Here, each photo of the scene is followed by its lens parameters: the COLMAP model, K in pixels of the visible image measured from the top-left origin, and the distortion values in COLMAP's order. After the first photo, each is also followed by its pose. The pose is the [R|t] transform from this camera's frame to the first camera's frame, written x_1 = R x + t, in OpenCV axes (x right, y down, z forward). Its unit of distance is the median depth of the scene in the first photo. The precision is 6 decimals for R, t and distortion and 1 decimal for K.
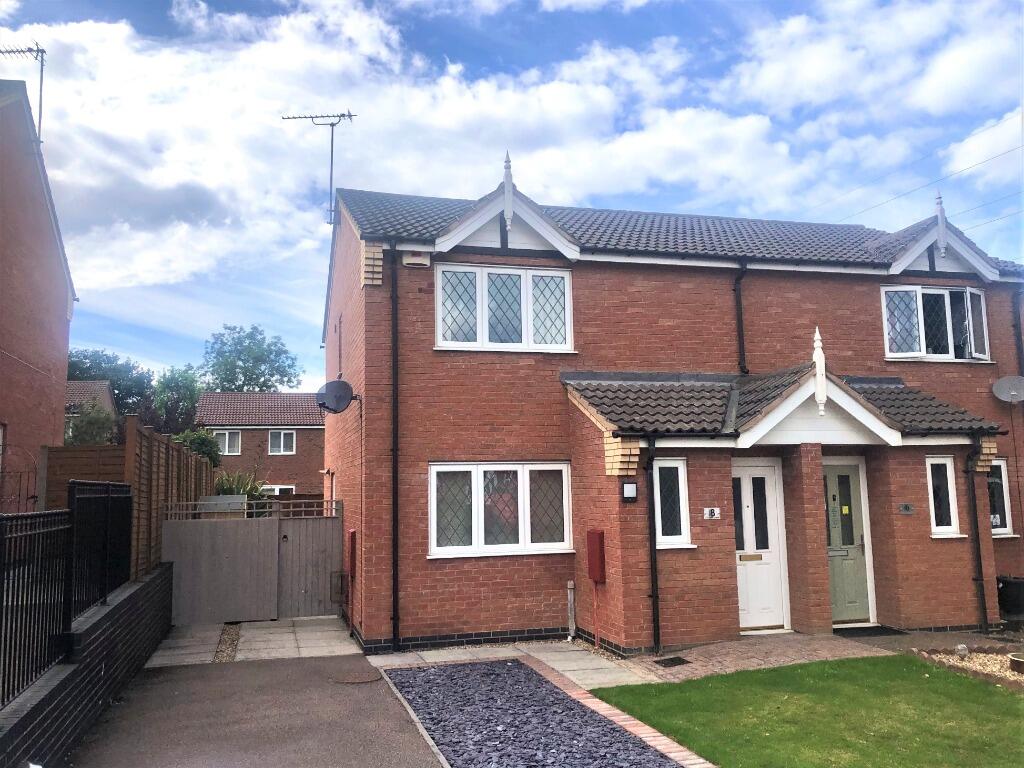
lens RADIAL K [[837.7, 0, 511.9], [0, 837.7, 375.6], [0, 0, 1]] dist [0.033671, -0.030447]
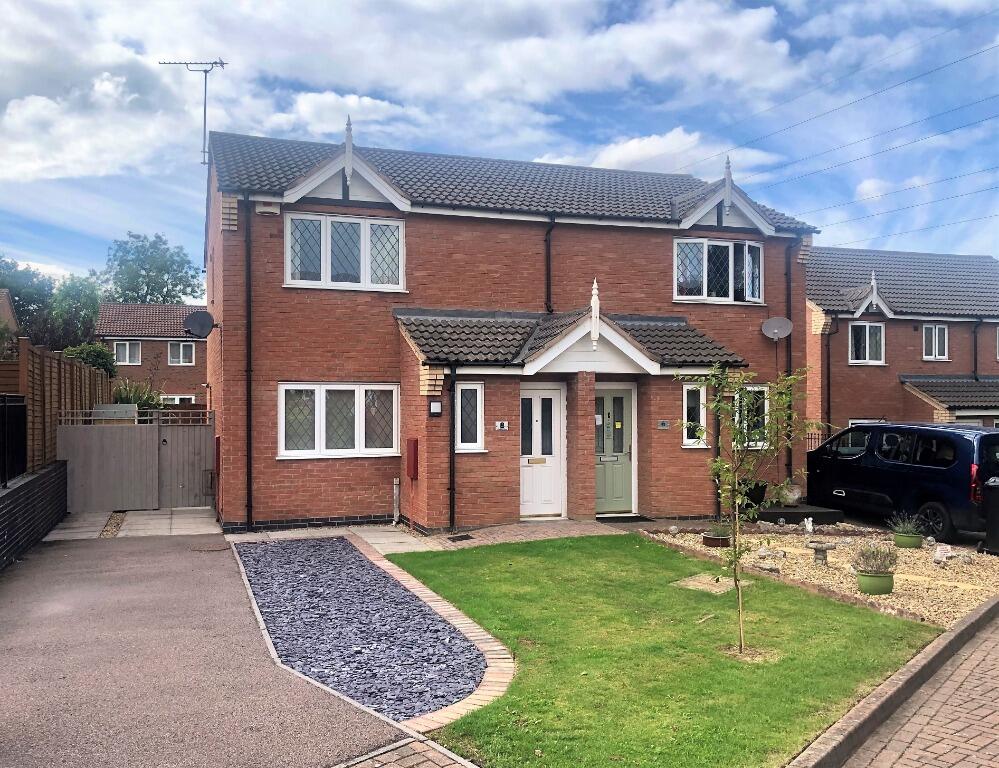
lens RADIAL K [[896.5, 0, 501.4], [0, 896.5, 394.2], [0, 0, 1]] dist [0.069044, -0.097107]
pose [[0.998774, 0.017244, 0.046407, 0.161149], [-0.023001, 0.991698, 0.126518, -0.049533], [-0.043840, -0.127430, 0.990878, -0.301221]]
